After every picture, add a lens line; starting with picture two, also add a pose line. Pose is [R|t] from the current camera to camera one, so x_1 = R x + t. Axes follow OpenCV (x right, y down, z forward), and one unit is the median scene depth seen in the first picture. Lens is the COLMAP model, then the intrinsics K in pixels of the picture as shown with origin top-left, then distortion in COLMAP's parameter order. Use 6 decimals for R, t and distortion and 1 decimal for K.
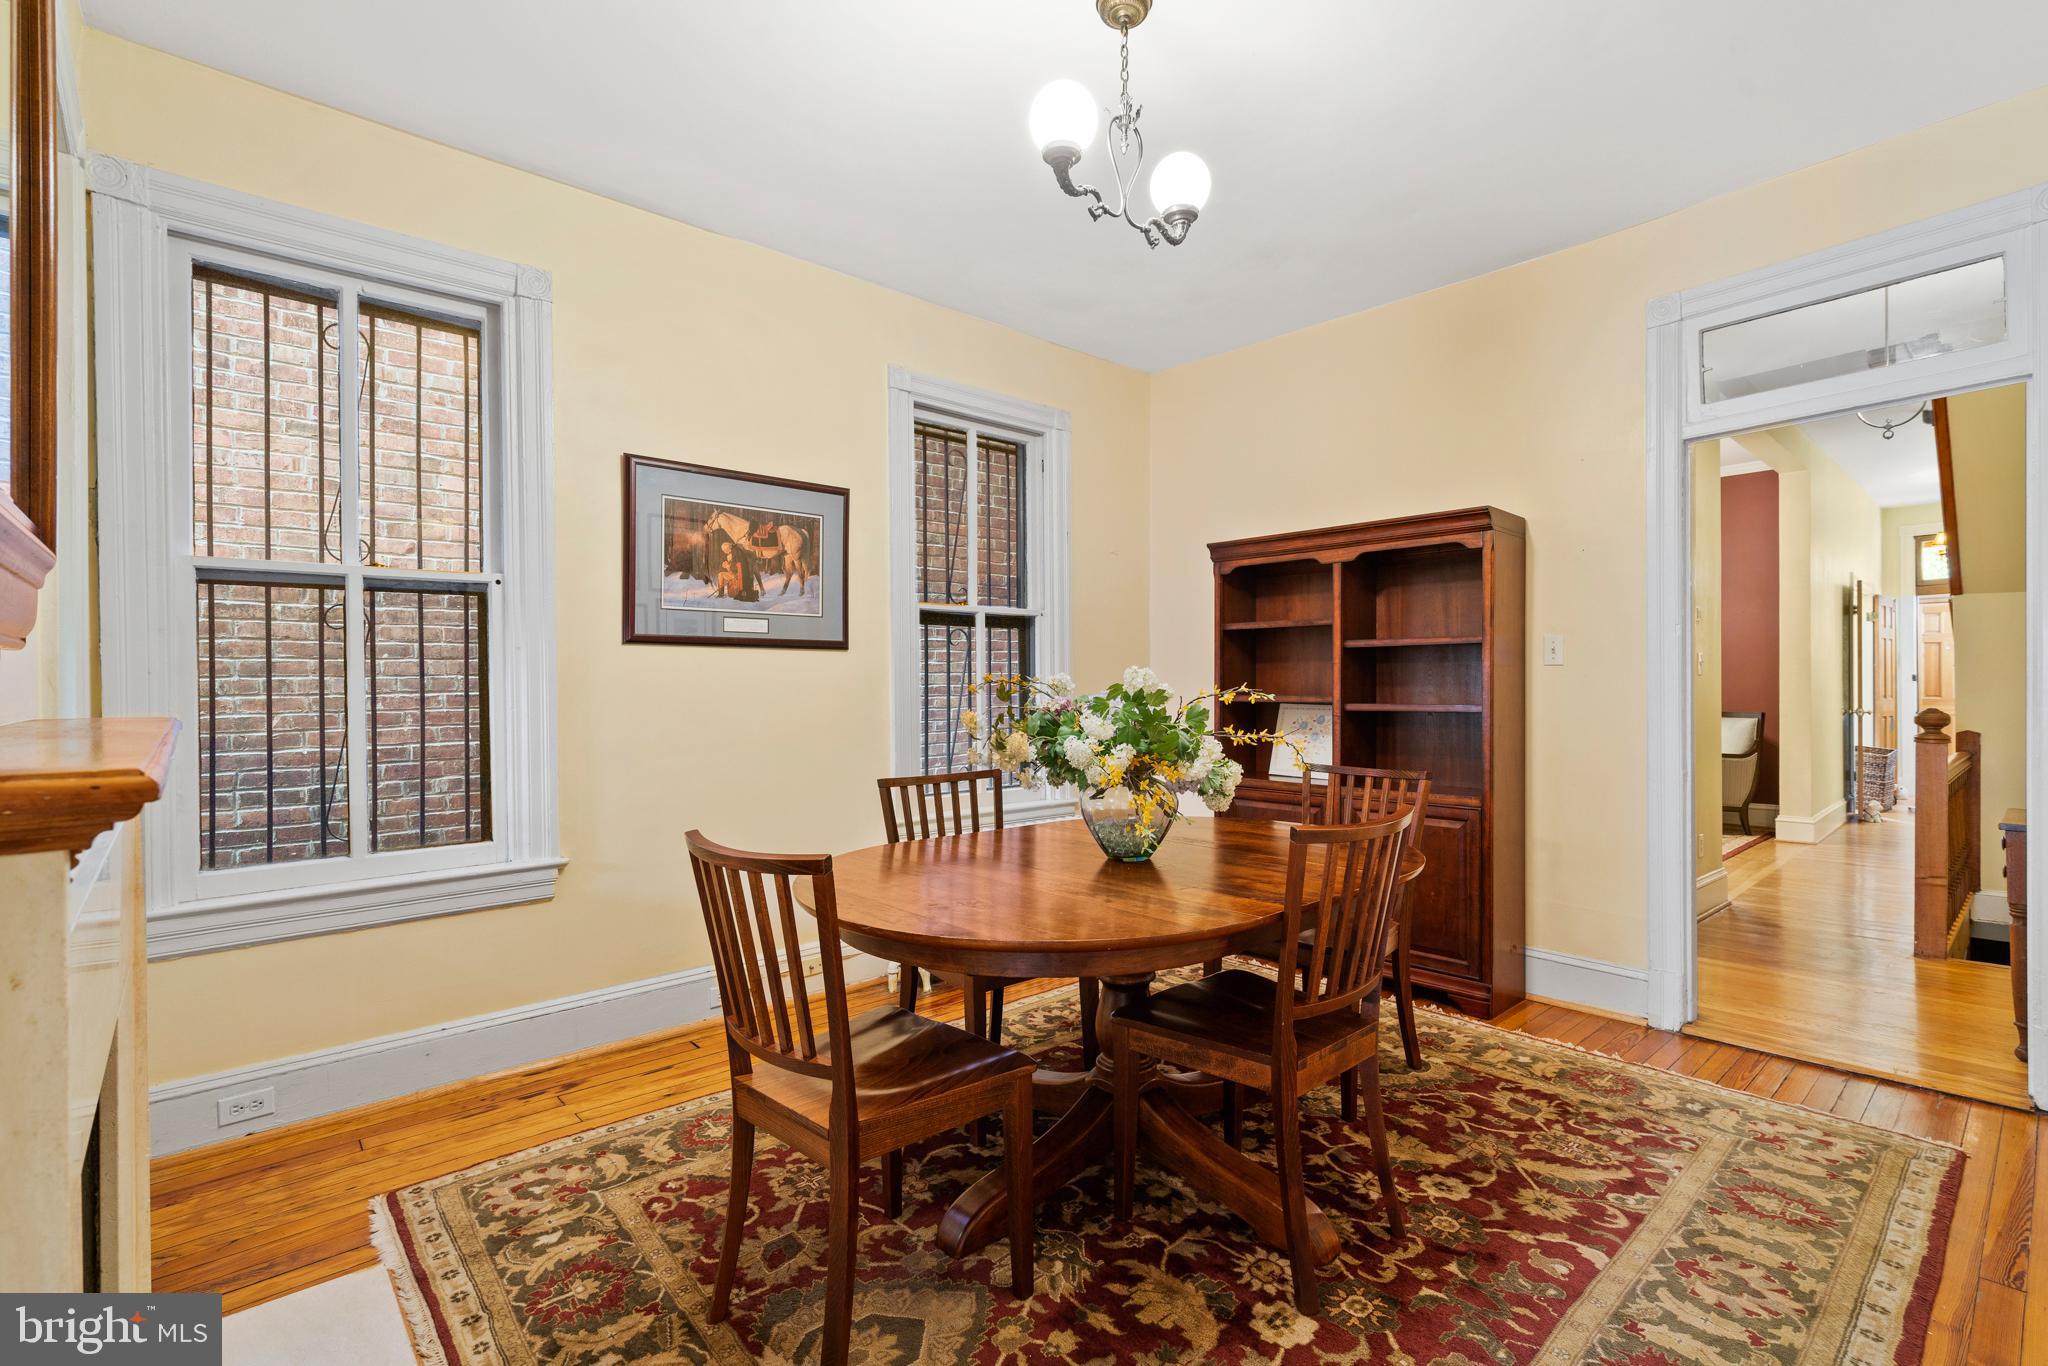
lens RADIAL K [[946.9, 0, 1032.4], [0, 946.9, 675.9], [0, 0, 1]] dist [-0.015037, 0.003916]
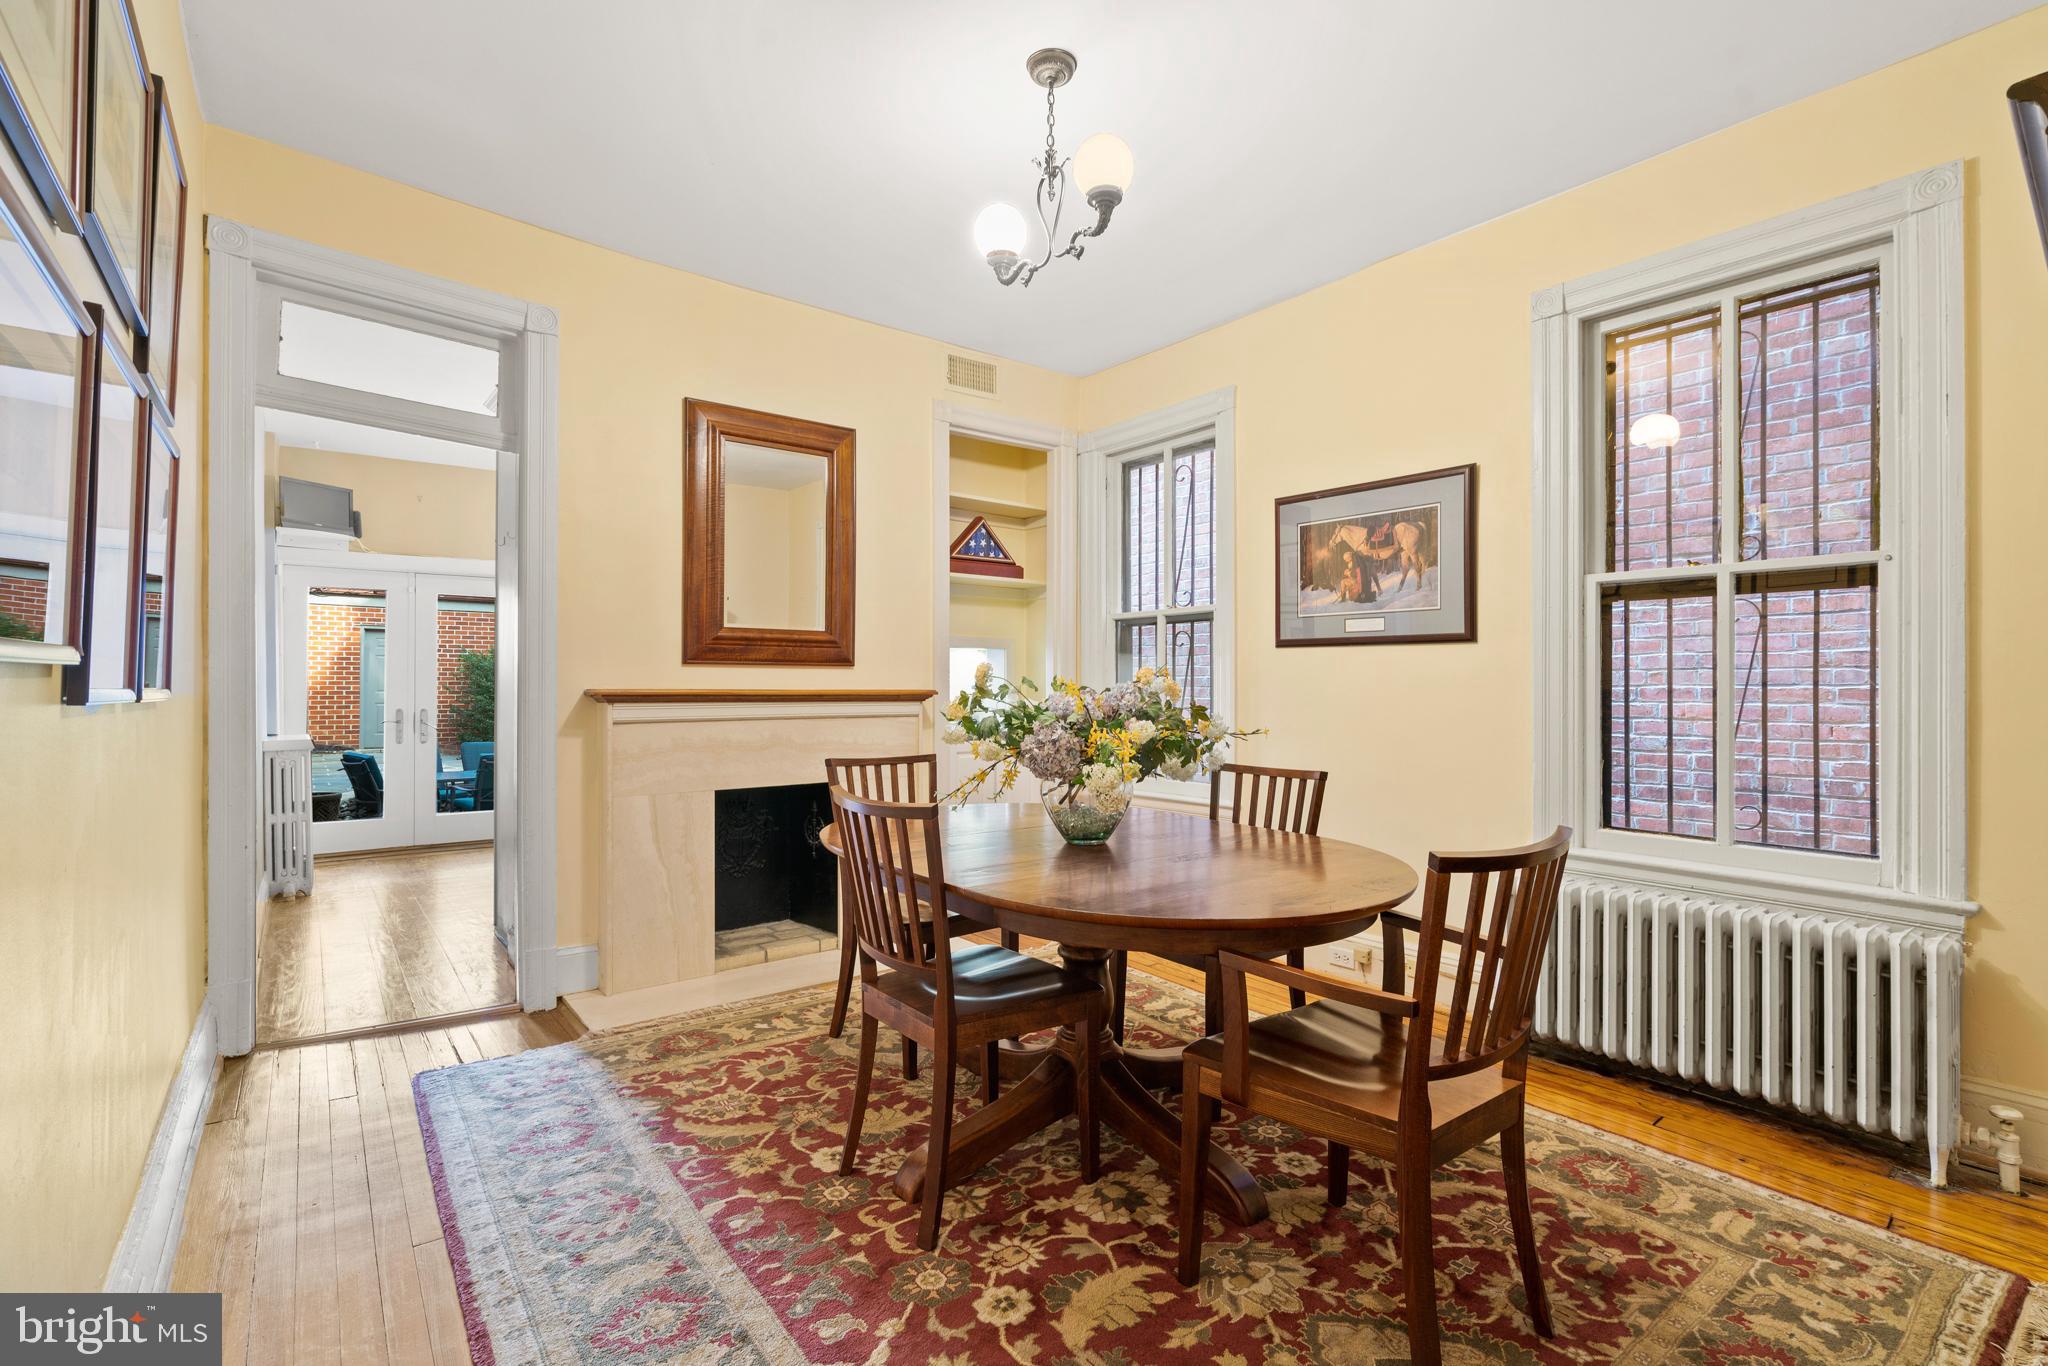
lens RADIAL K [[946.9, 0, 1032.0], [0, 946.9, 685.9], [0, 0, 1]] dist [-0.015037, 0.003916]
pose [[-0.079951, 0.012058, -0.996726, 0.811463], [0.008074, 0.999902, 0.011449, 0.000523], [0.996766, -0.007132, -0.080040, 0.716476]]
